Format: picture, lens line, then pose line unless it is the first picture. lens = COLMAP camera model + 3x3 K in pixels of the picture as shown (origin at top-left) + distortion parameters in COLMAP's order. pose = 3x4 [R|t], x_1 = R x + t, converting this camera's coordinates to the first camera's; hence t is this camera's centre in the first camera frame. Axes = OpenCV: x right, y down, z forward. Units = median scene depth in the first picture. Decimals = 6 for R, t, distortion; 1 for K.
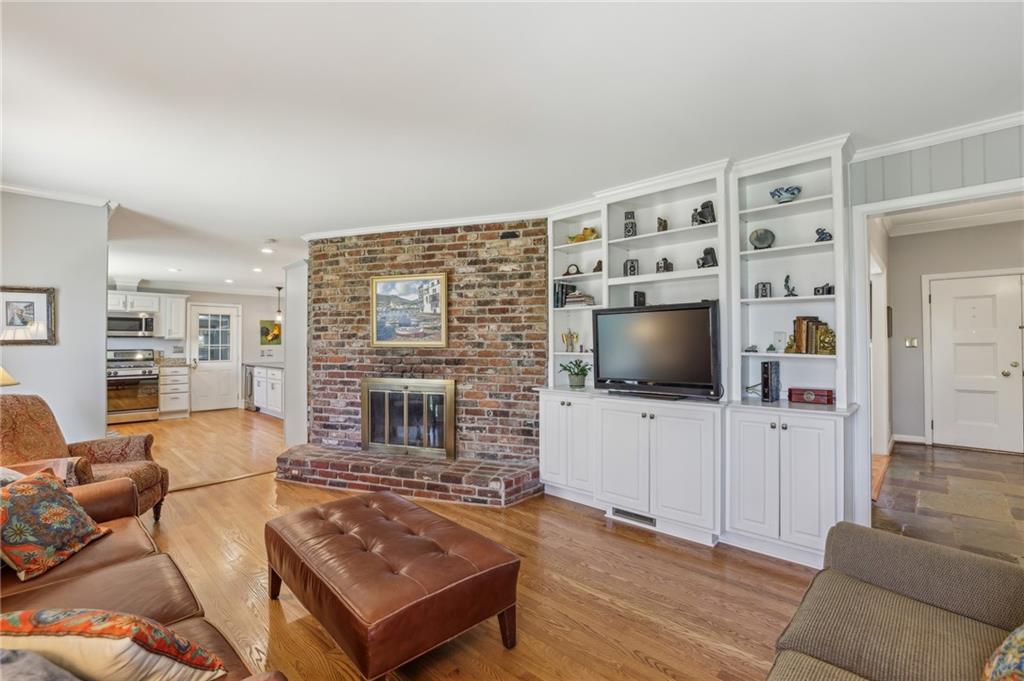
lens RADIAL K [[440.2, 0, 494.8], [0, 440.2, 334.8], [0, 0, 1]] dist [-0.023943, 0.004661]
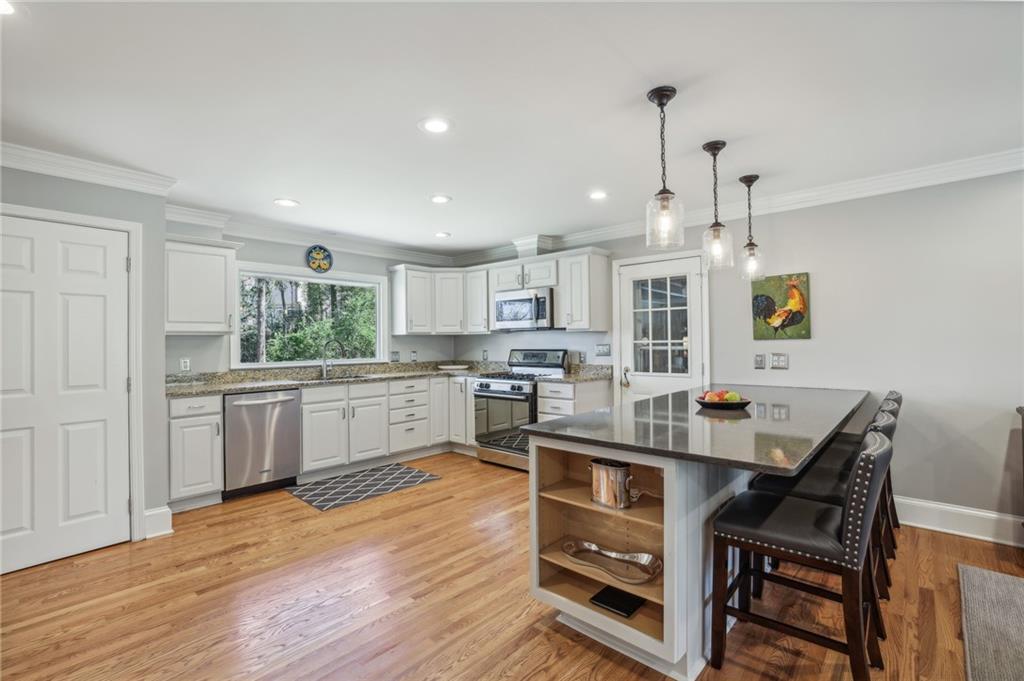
lens RADIAL K [[461.9, 0, 510.9], [0, 461.9, 335.9], [0, 0, 1]] dist [-0.034142, 0.001852]
pose [[0.058438, -0.007669, -0.998262, -0.152970], [0.032418, 0.999458, -0.005780, 0.015624], [0.997765, -0.032023, 0.058655, 0.844669]]
